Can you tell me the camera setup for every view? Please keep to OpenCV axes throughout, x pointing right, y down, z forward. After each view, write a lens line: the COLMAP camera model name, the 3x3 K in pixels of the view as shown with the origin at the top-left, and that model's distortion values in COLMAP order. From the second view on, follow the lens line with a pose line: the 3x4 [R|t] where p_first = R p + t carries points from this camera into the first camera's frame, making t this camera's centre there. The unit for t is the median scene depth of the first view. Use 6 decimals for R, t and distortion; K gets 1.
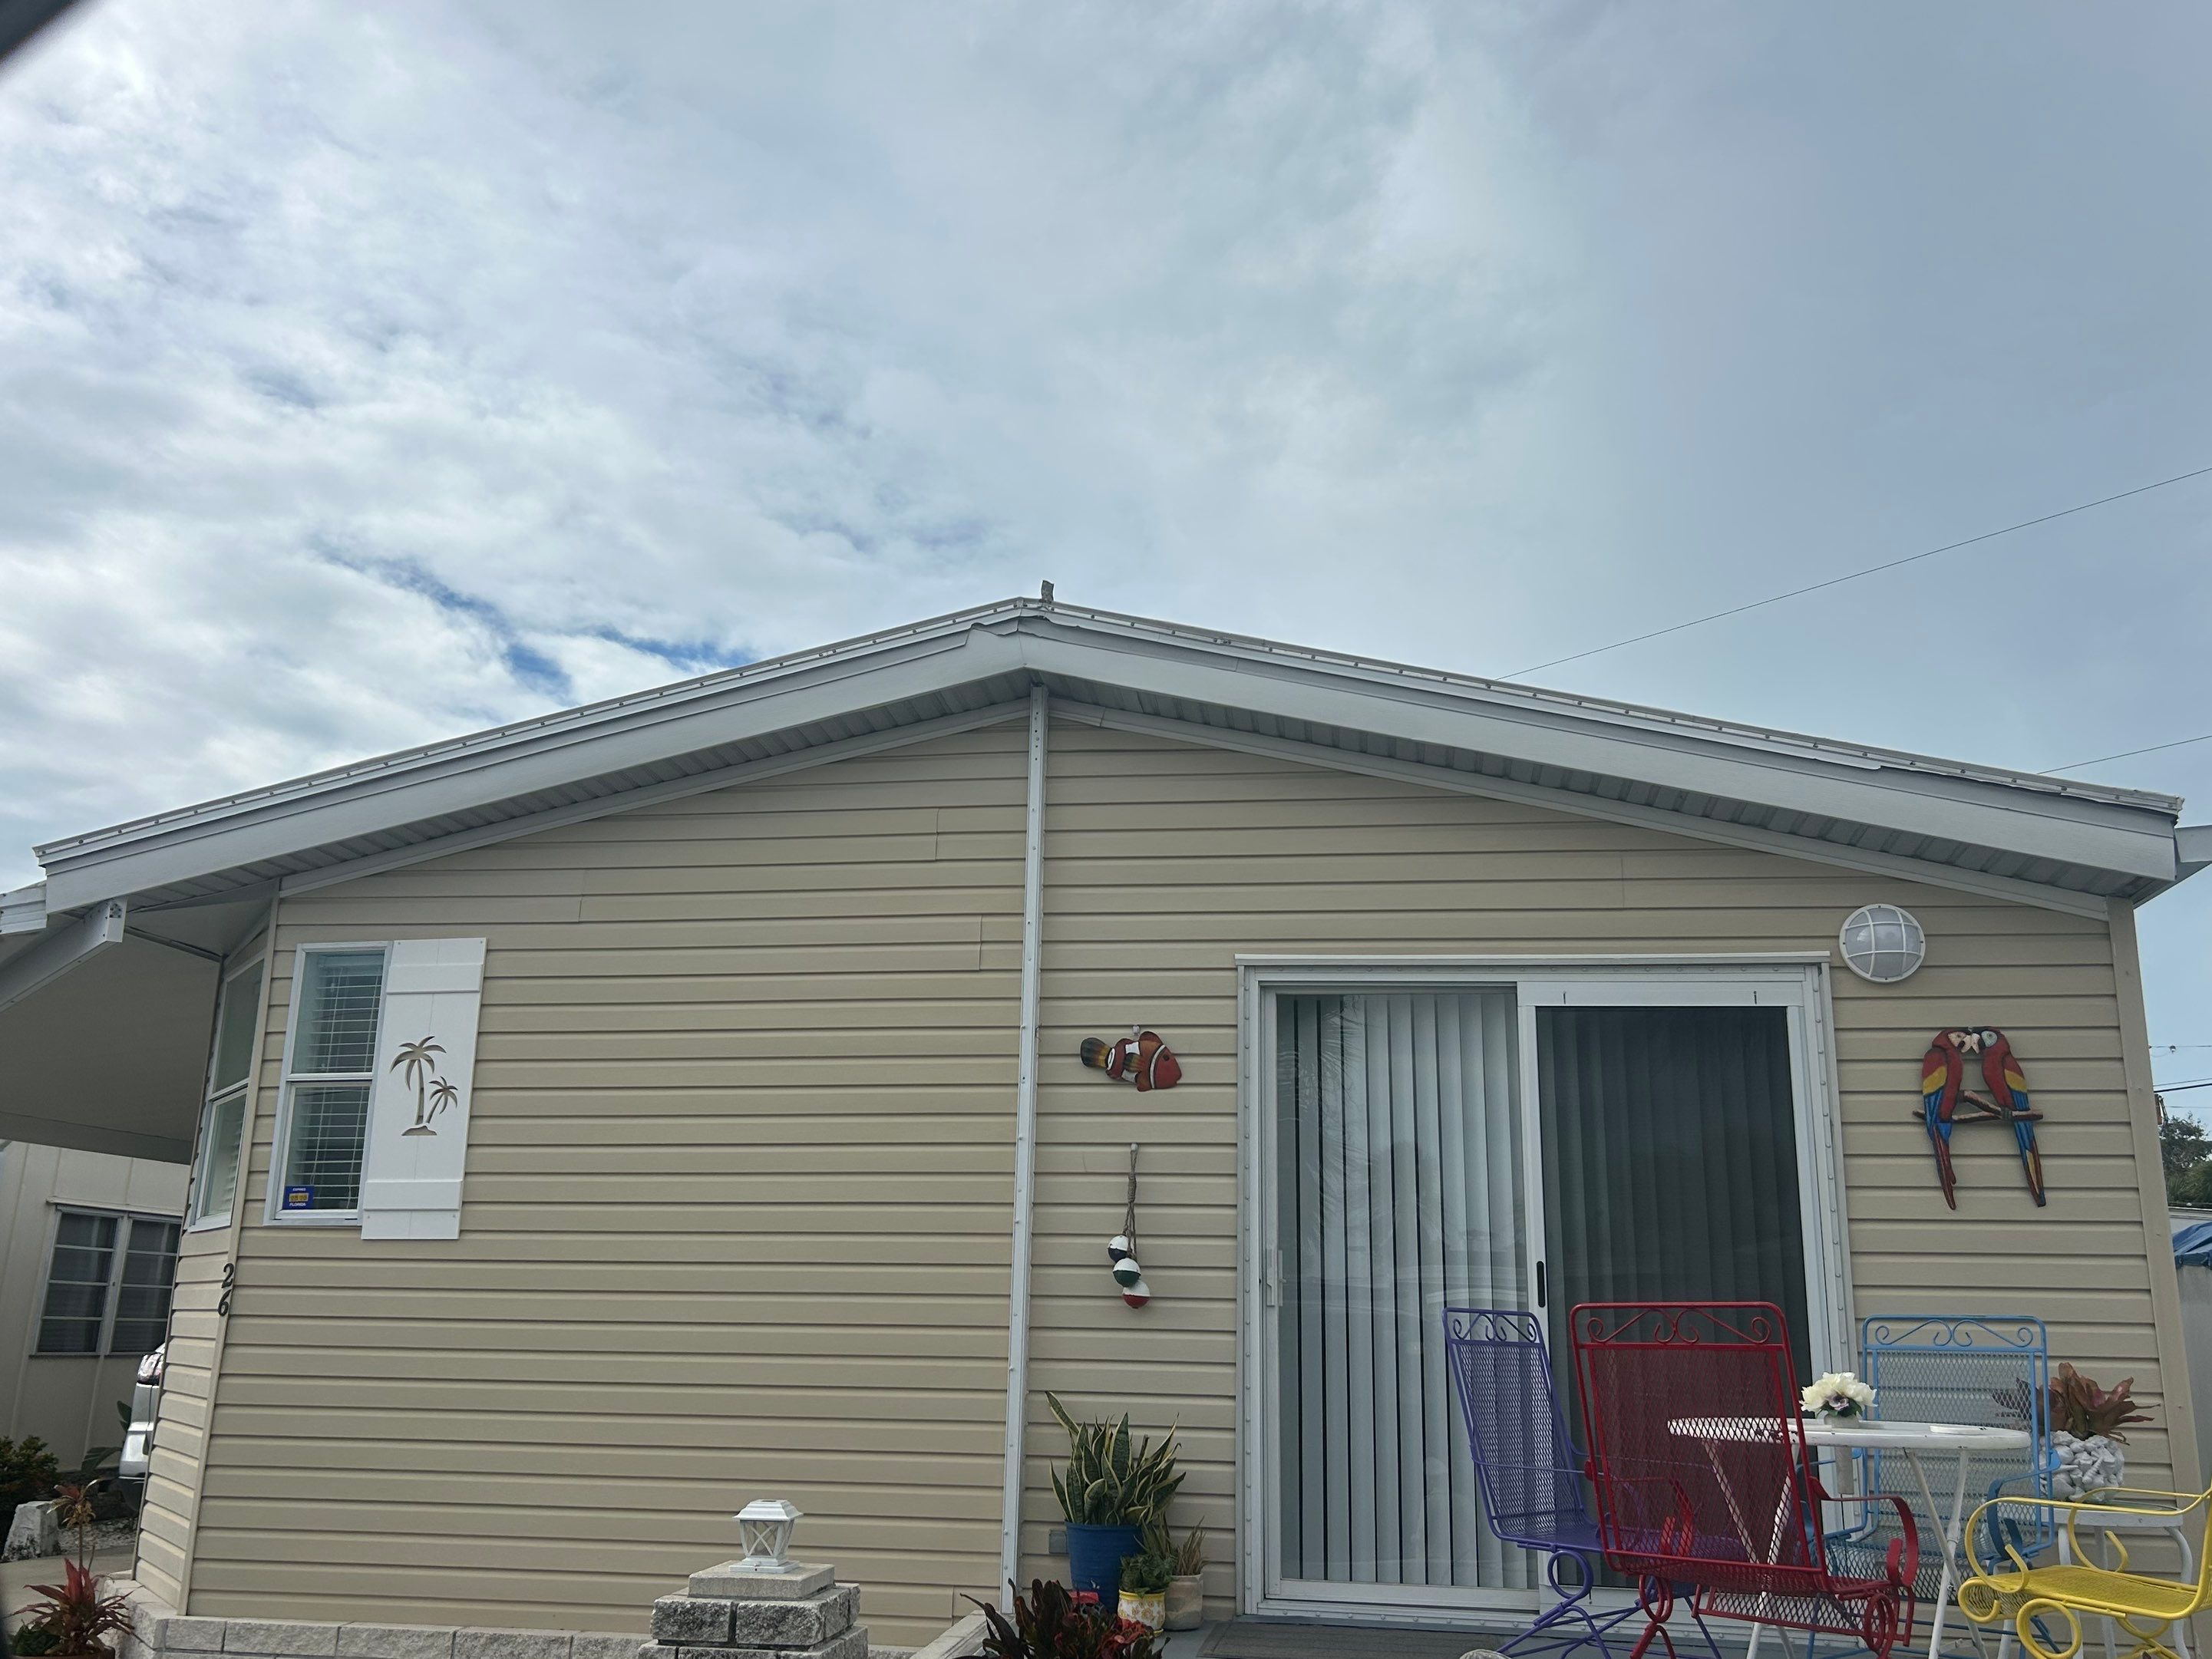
lens RADIAL K [[1877.3, 0, 1064.8], [0, 1877.3, 829.5], [0, 0, 1]] dist [0.071574, -0.097292]
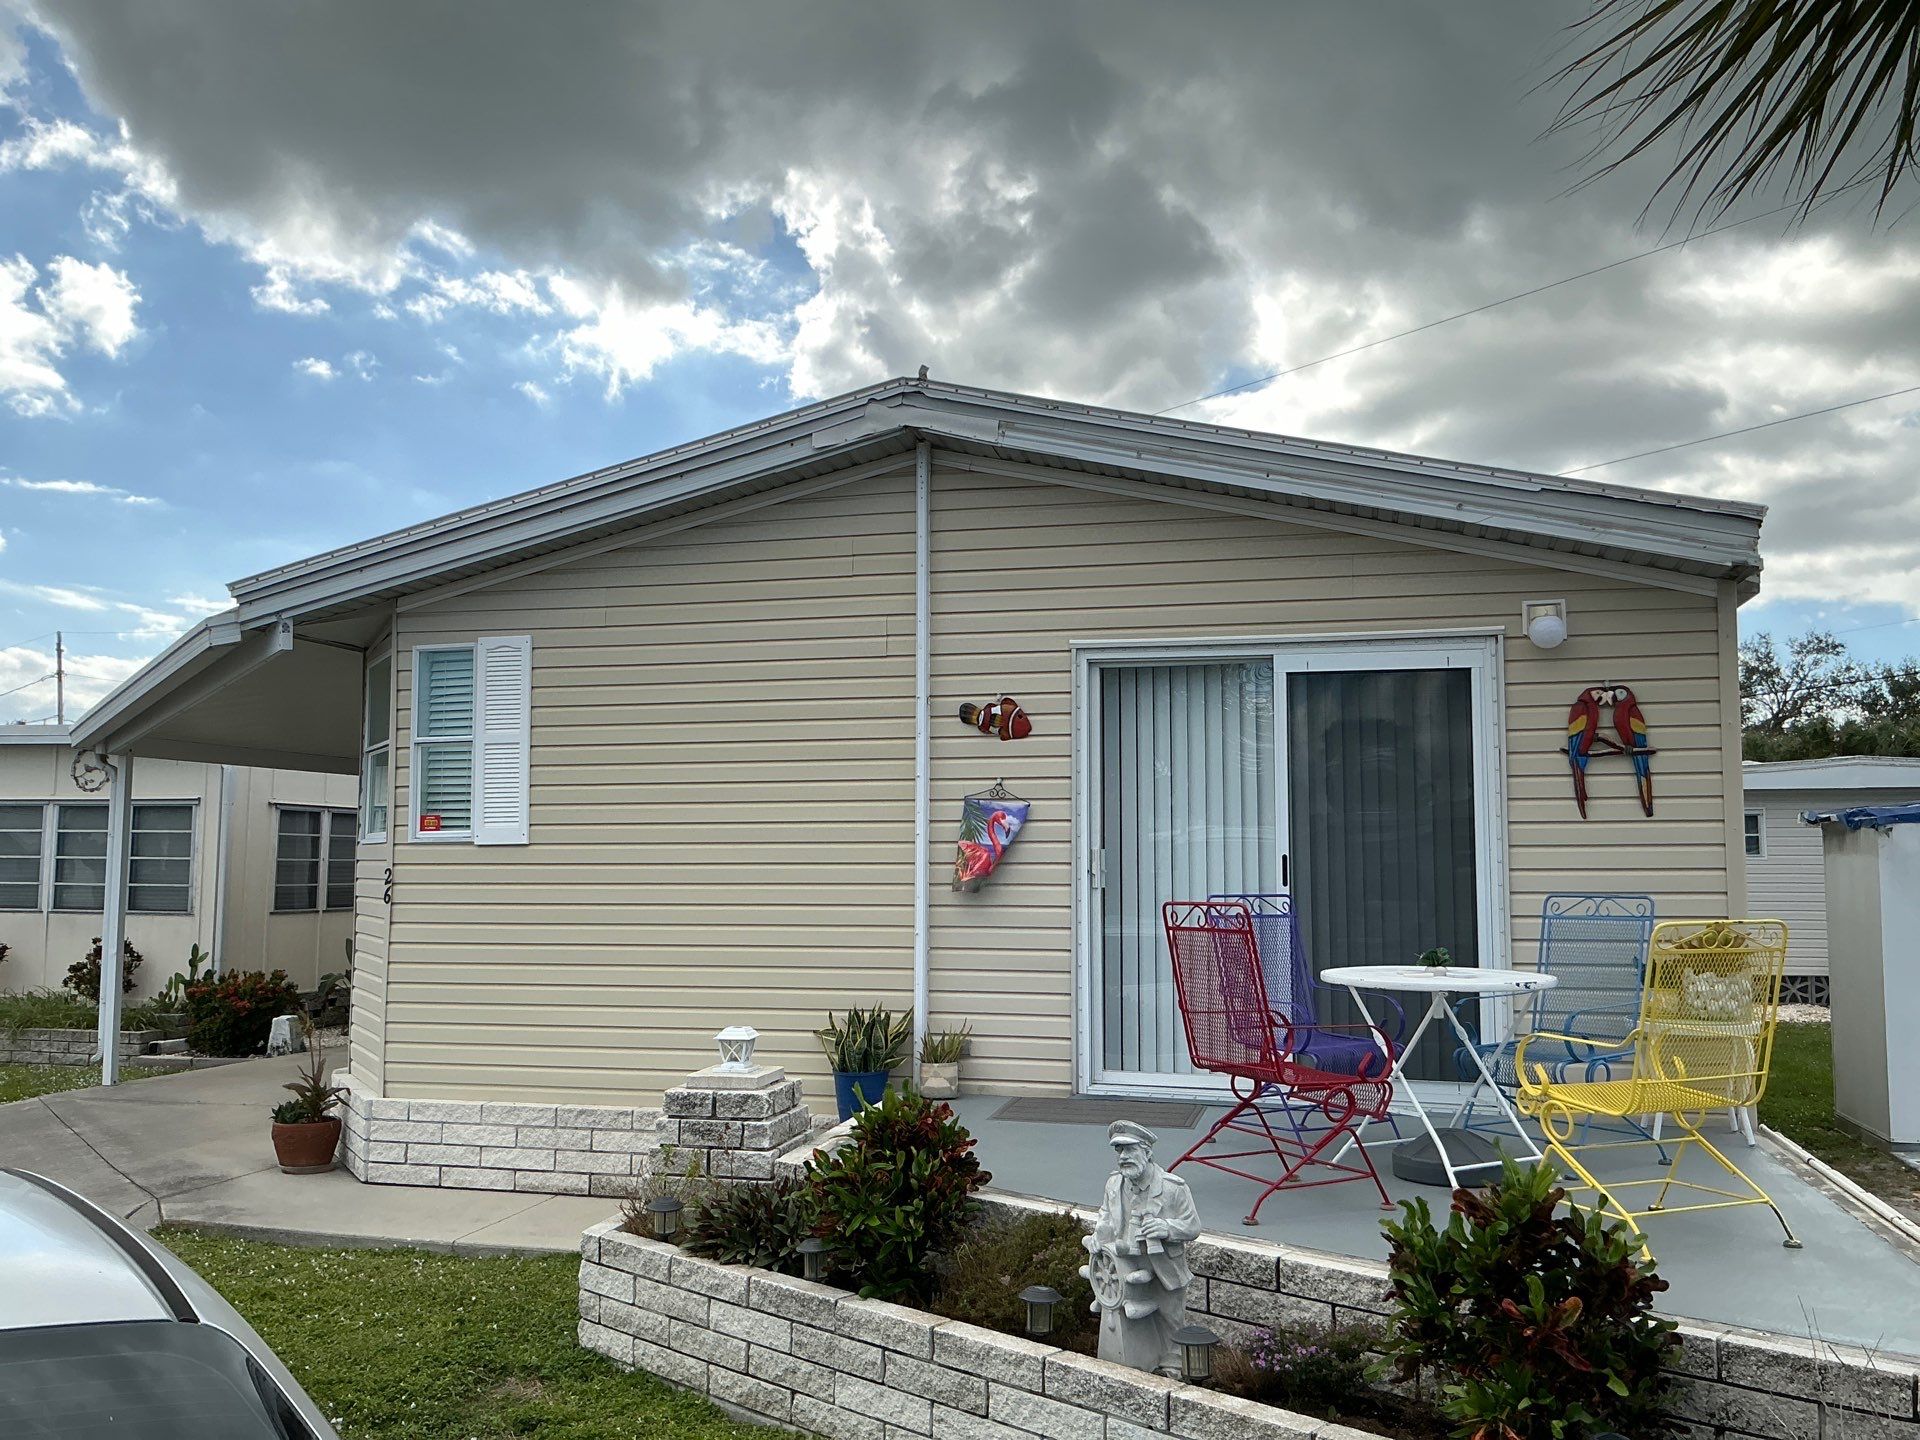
lens RADIAL K [[1629.7, 0, 943.8], [0, 1629.7, 707.1], [0, 0, 1]] dist [0.071574, -0.097292]
pose [[0.994814, -0.028986, -0.097491, 0.114812], [0.045121, 0.984821, 0.167605, -0.088622], [0.091153, -0.171135, 0.981022, -0.181488]]
